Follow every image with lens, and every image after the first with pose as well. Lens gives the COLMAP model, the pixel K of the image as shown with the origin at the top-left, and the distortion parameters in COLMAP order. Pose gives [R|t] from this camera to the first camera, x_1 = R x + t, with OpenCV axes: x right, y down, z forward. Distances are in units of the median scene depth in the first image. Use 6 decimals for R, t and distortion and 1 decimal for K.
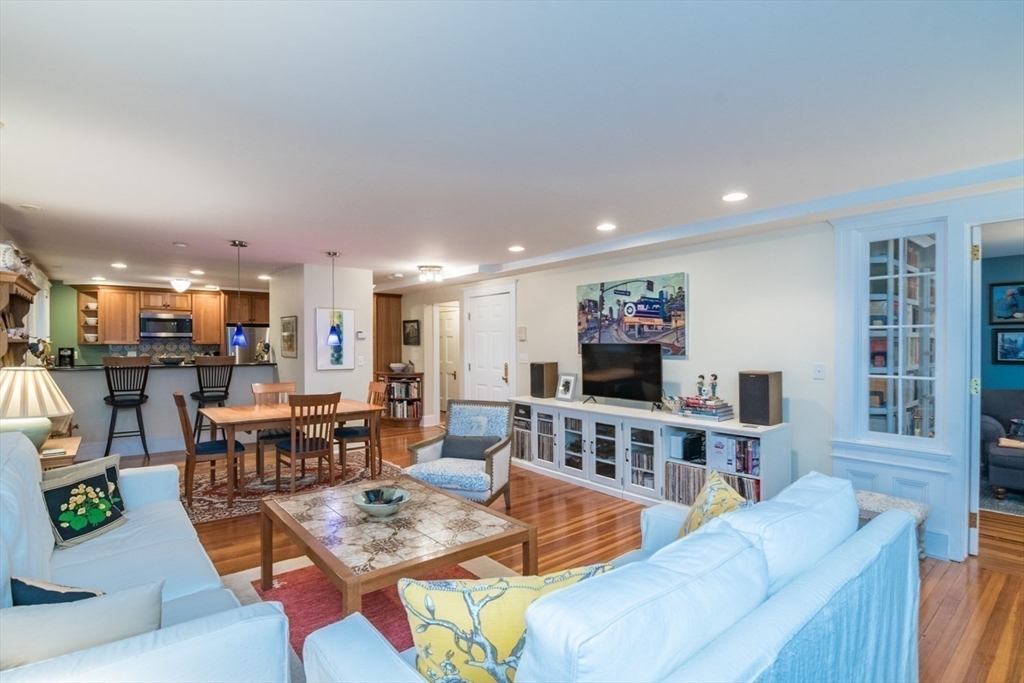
lens RADIAL K [[523.6, 0, 509.5], [0, 523.6, 345.7], [0, 0, 1]] dist [-0.003095, -0.000526]
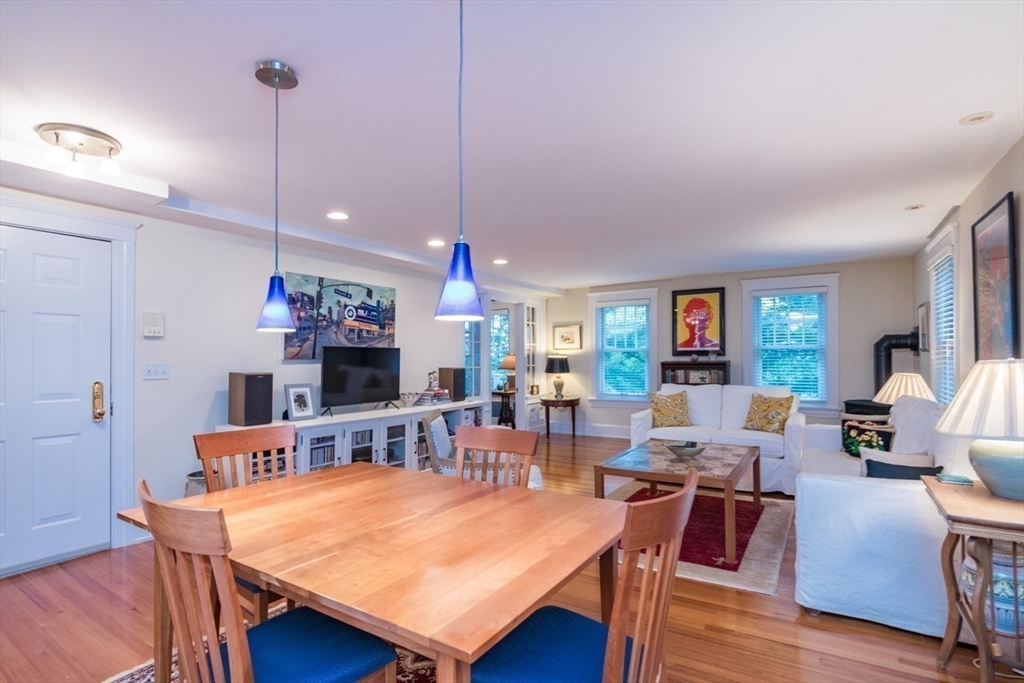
lens RADIAL K [[489.8, 0, 518.0], [0, 489.8, 357.3], [0, 0, 1]] dist [-0.000945, -0.000275]
pose [[-0.323879, 0.006424, 0.946077, -0.589677], [0.009954, 0.999945, -0.003382, 0.016263], [-0.946046, 0.008322, -0.323925, 0.802898]]
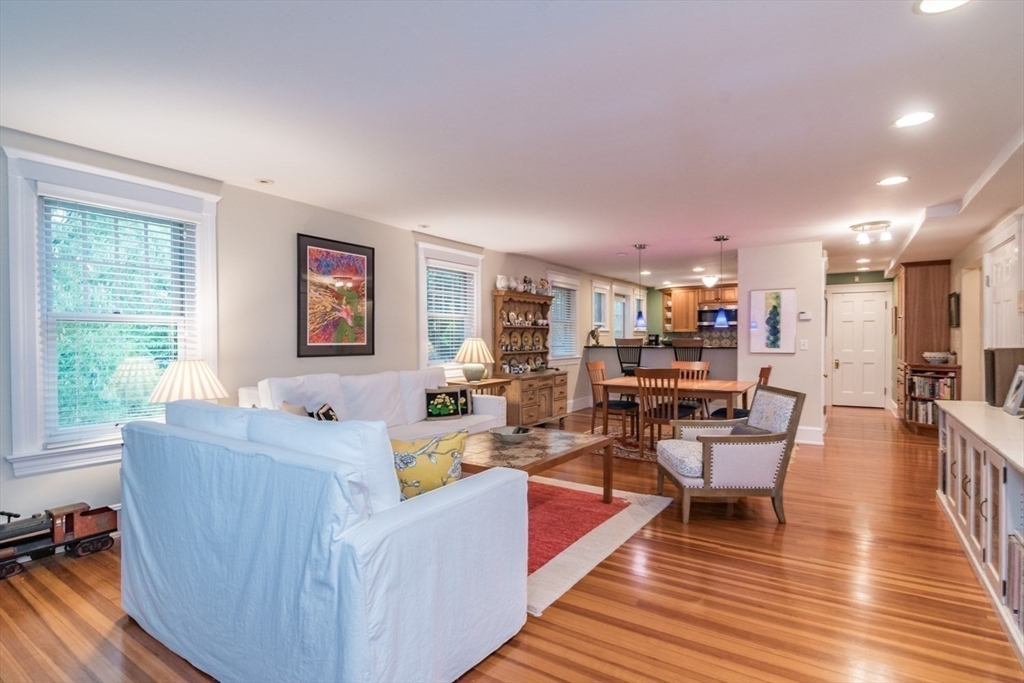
lens RADIAL K [[510.7, 0, 478.3], [0, 510.7, 345.8], [0, 0, 1]] dist [-0.005338, -0.001692]
pose [[0.247725, 0.011676, -0.968760, 0.434416], [-0.000200, 0.999928, 0.012001, 0.020998], [0.968830, -0.002779, 0.247710, 0.246495]]
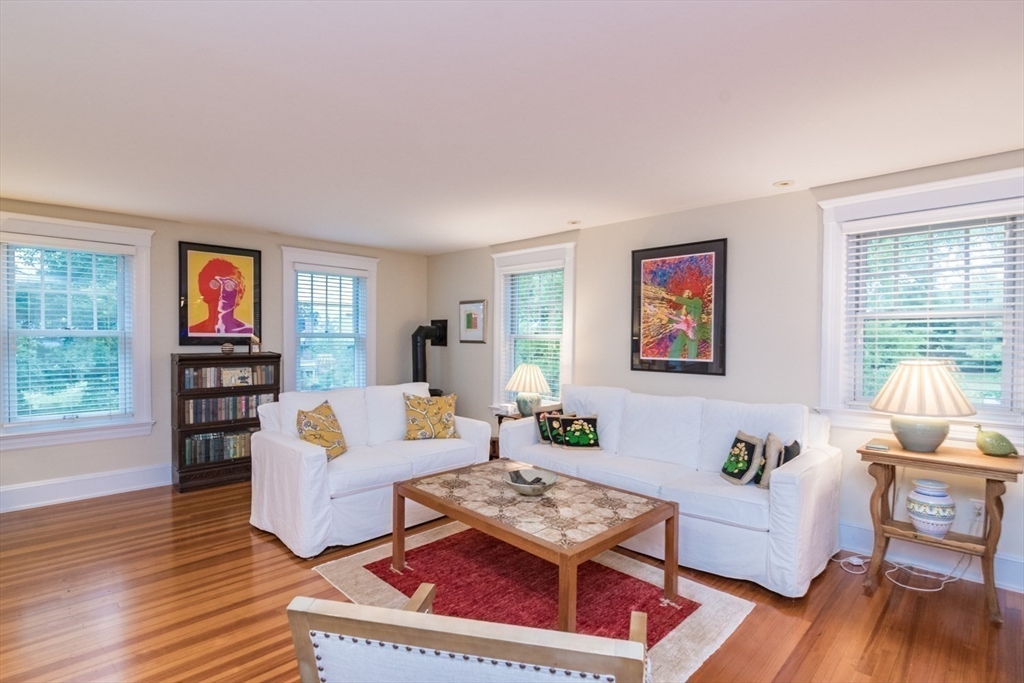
lens RADIAL K [[500.9, 0, 503.9], [0, 500.9, 346.2], [0, 0, 1]] dist [-0.013251, -0.001506]
pose [[-0.996662, -0.001576, -0.081625, -0.043251], [-0.003137, 0.999814, 0.019010, -0.000841], [0.081580, 0.019203, -0.996482, 0.853198]]
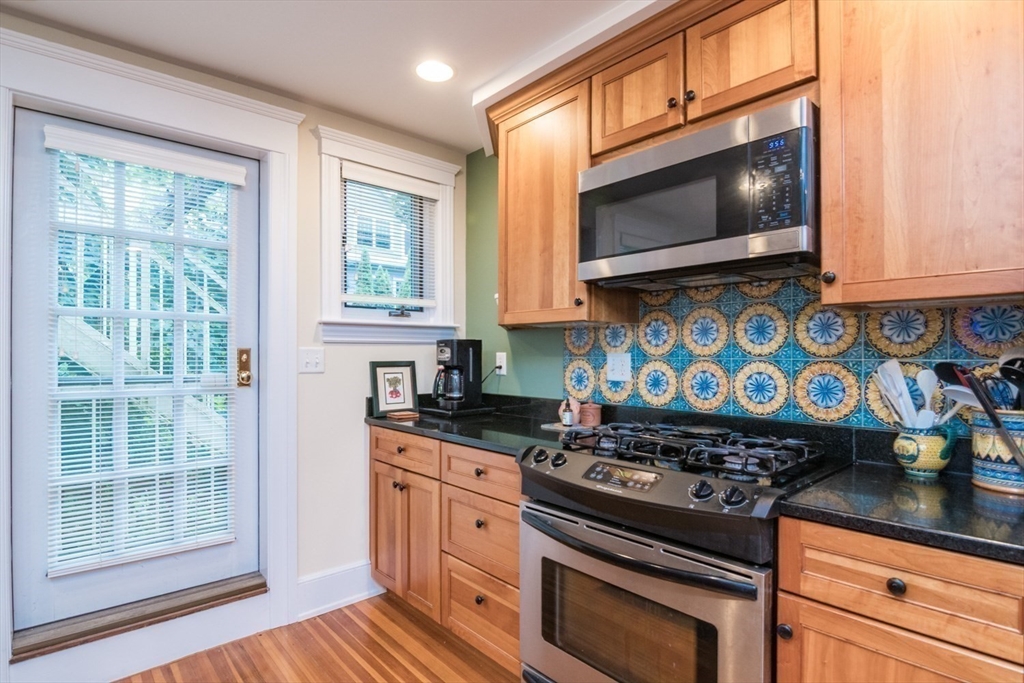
lens RADIAL K [[516.9, 0, 509.7], [0, 516.9, 351.4], [0, 0, 1]] dist [-0.011857, -0.001088]
pose [[0.033003, -0.002513, -0.999452, -0.629623], [-0.004961, 0.999984, -0.002678, 0.014050], [0.999443, 0.005047, 0.032990, 1.227920]]
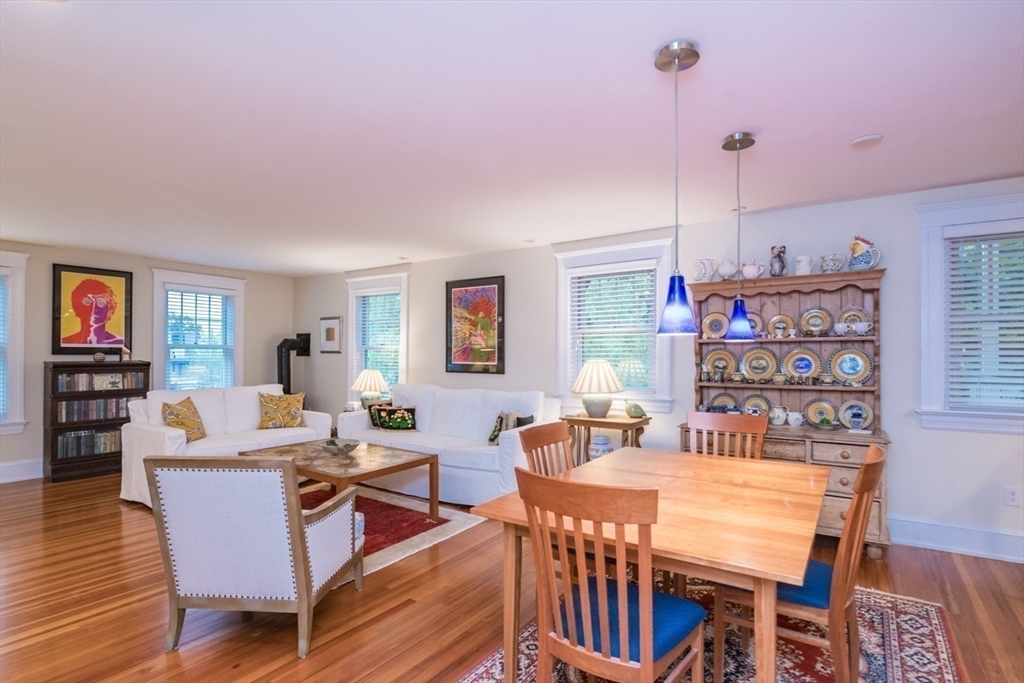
lens RADIAL K [[498.4, 0, 498.5], [0, 498.4, 348.4], [0, 0, 1]] dist [-0.012184, -0.001496]
pose [[-0.964589, -0.002421, -0.263747, -0.128481], [-0.000738, 0.999979, -0.006479, 0.007570], [0.263757, -0.006055, -0.964570, 1.072053]]
